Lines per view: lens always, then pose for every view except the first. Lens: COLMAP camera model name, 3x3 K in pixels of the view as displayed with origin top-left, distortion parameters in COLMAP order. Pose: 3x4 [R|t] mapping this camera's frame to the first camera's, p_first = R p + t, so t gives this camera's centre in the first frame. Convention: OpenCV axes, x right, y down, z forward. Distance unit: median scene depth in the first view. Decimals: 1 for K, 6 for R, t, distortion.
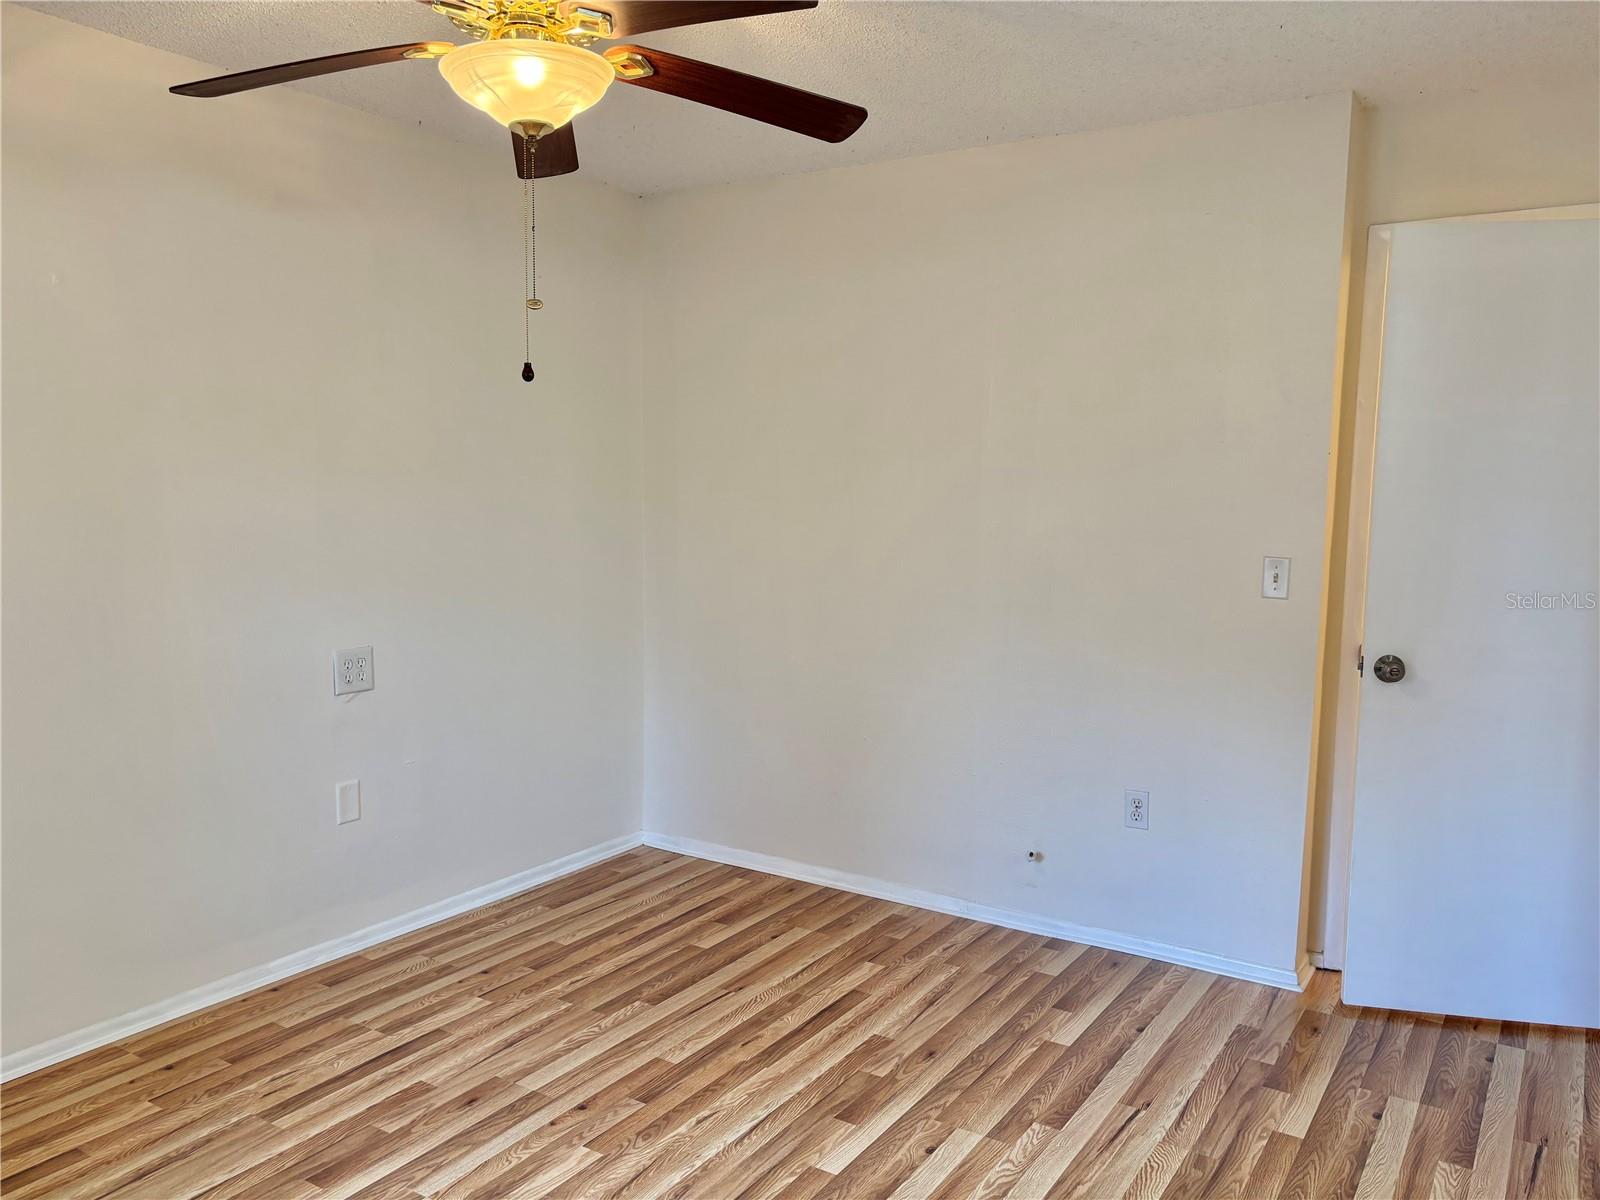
lens RADIAL K [[1200.1, 0, 800.3], [0, 1200.1, 597.5], [0, 0, 1]] dist [0.054710, -0.071998]
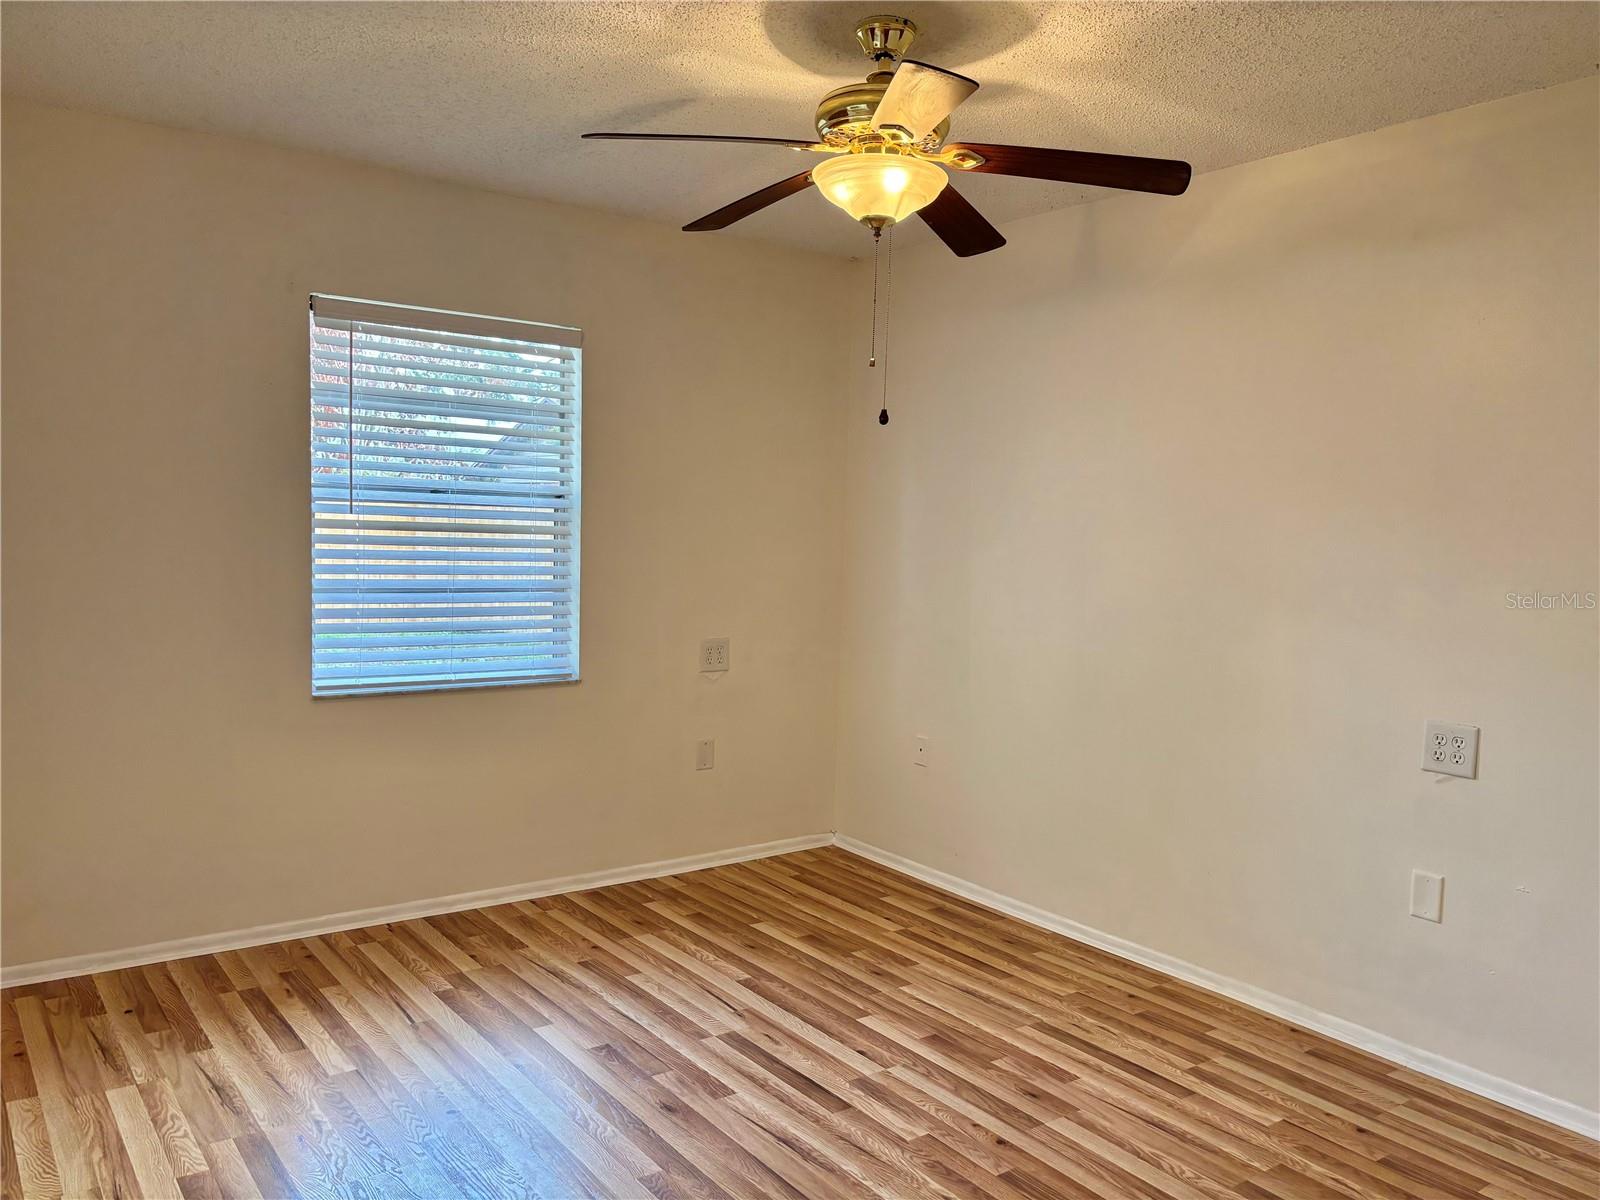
lens RADIAL K [[1200.1, 0, 811.7], [0, 1200.1, 610.7], [0, 0, 1]] dist [0.054710, -0.071998]
pose [[-0.342981, 0.045964, -0.938217, 0.721428], [-0.125736, 0.987567, 0.094347, -0.074889], [0.930889, 0.150327, -0.332937, 1.035491]]
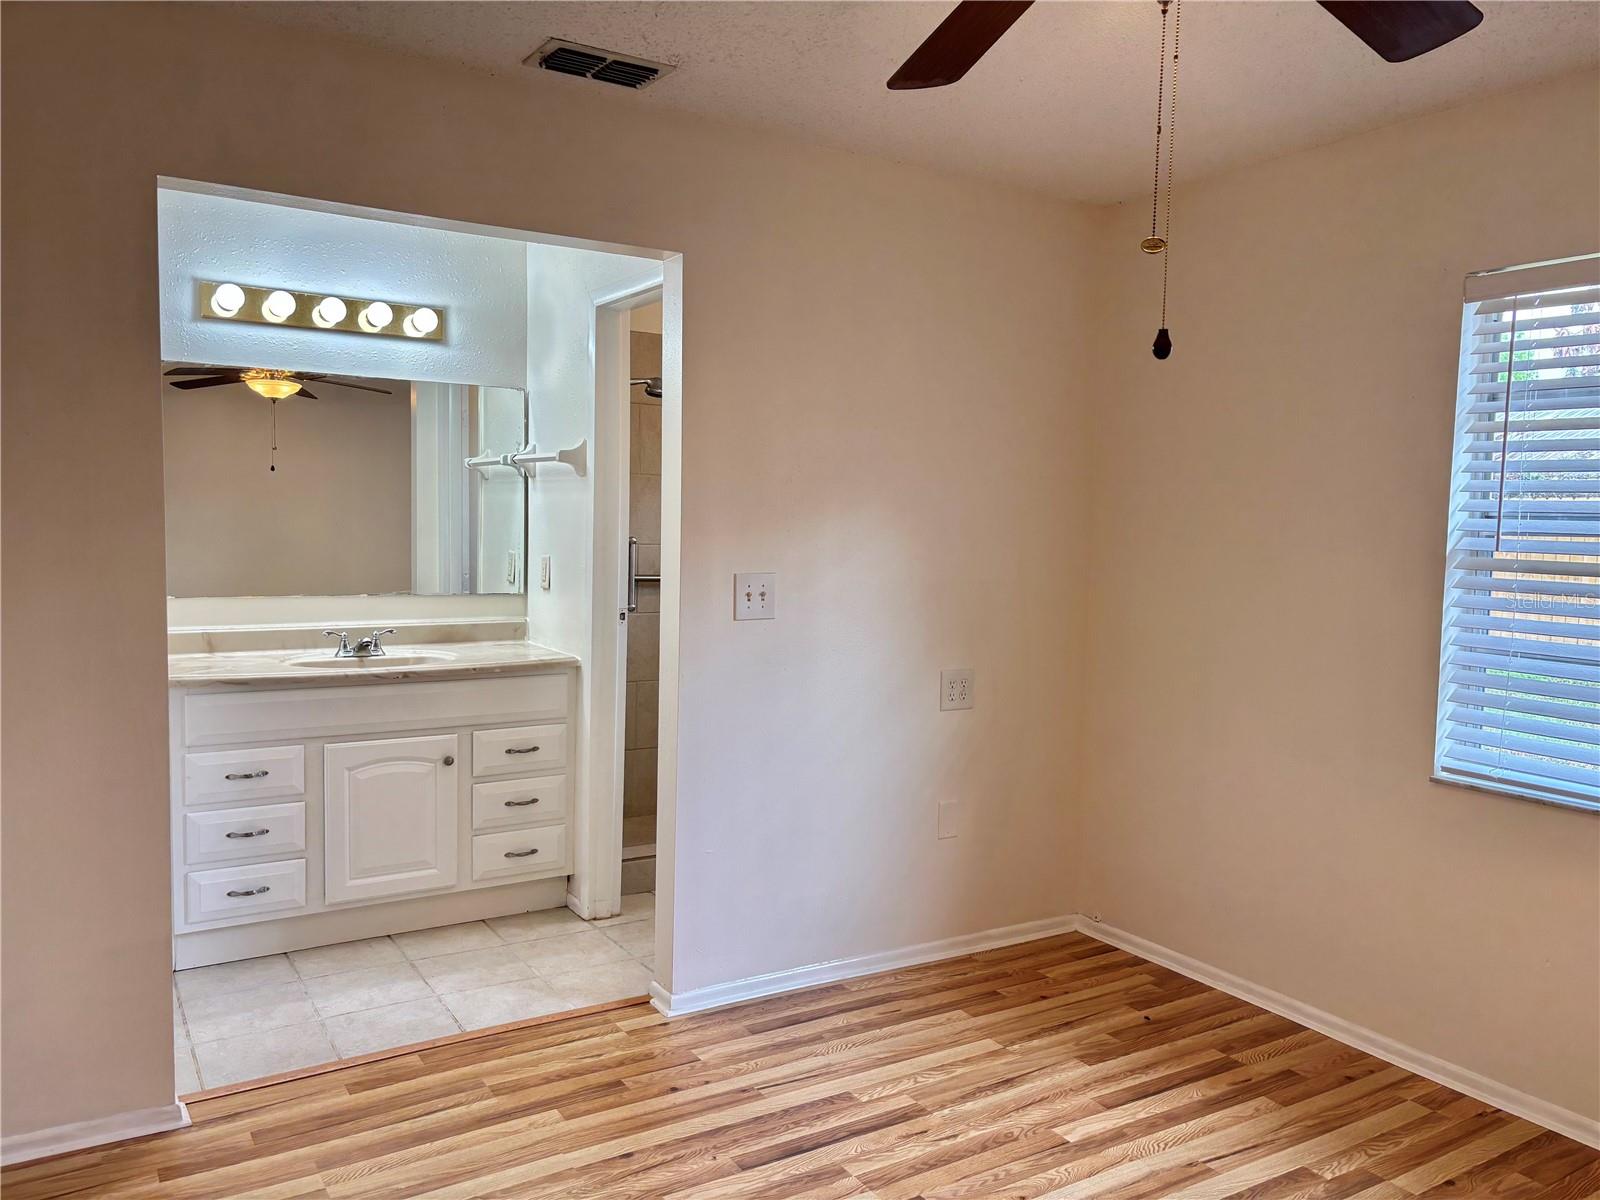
lens RADIAL K [[1200.1, 0, 812.8], [0, 1200.1, 601.1], [0, 0, 1]] dist [0.054710, -0.071998]
pose [[-0.907973, -0.058579, 0.414914, -0.246942], [0.010939, 0.986529, 0.163220, -0.120407], [-0.418886, 0.152739, -0.895101, 1.256469]]
